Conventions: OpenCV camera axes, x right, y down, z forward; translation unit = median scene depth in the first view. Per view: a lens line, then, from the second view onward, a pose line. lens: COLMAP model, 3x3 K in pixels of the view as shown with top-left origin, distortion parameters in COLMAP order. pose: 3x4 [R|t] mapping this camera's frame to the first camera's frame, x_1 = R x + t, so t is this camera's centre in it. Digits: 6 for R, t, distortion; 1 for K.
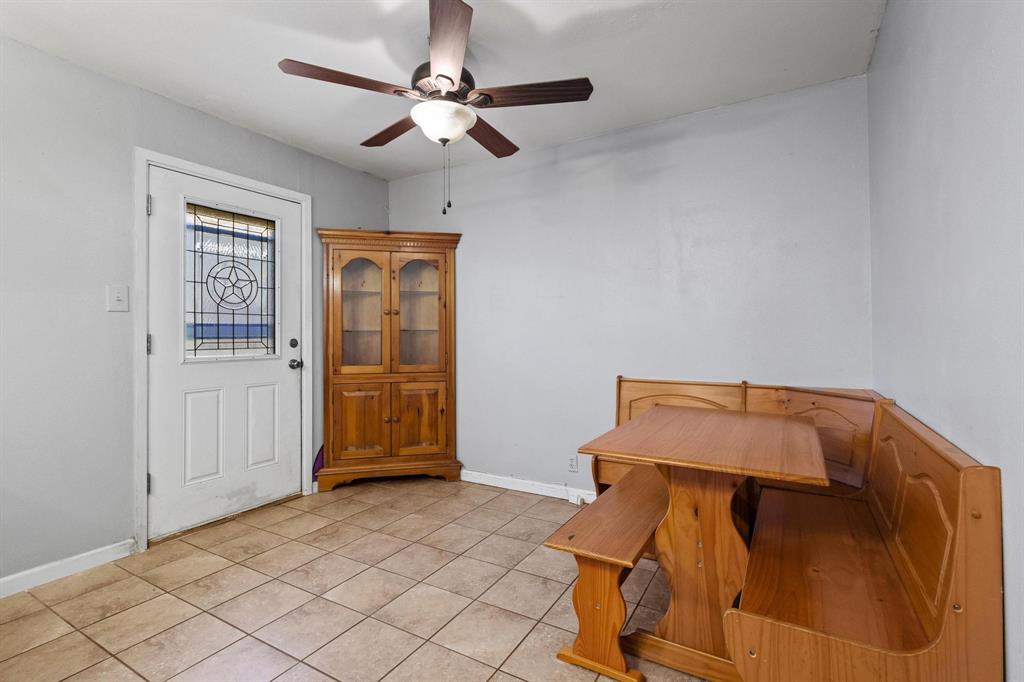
lens RADIAL K [[468.0, 0, 510.6], [0, 468.0, 330.2], [0, 0, 1]] dist [0.000904, -0.000042]
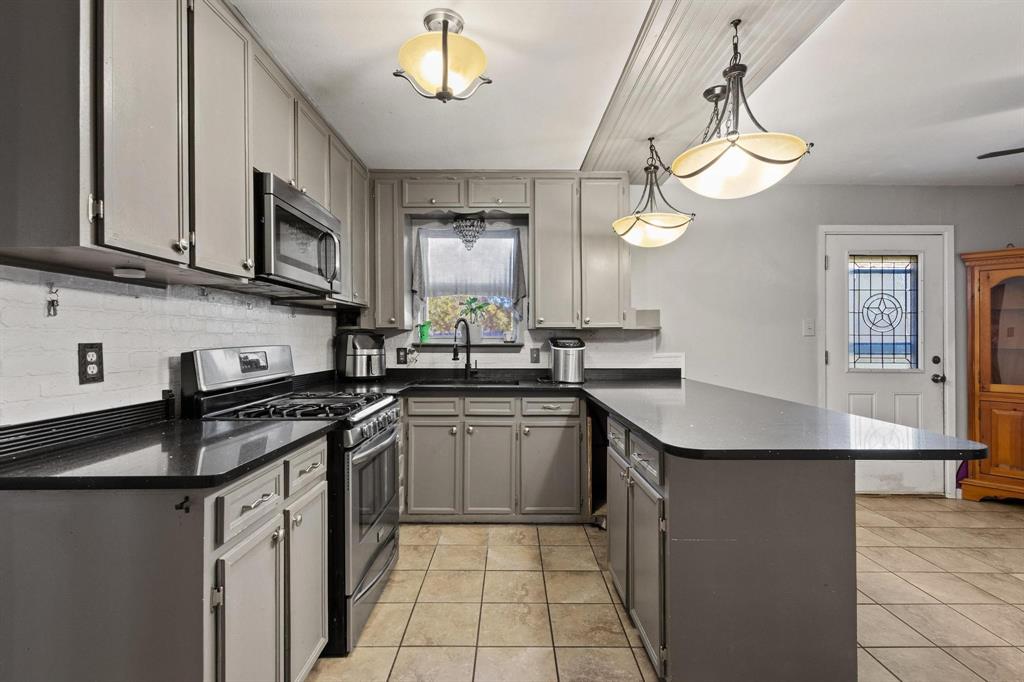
lens RADIAL K [[463.9, 0, 512.0], [0, 463.9, 341.0], [0, 0, 1]] dist [0.001629, -0.000526]
pose [[0.512841, -0.000570, -0.858483, -0.027935], [-0.003429, 0.999990, -0.002713, -0.011858], [0.858477, 0.004335, 0.512834, -0.476629]]
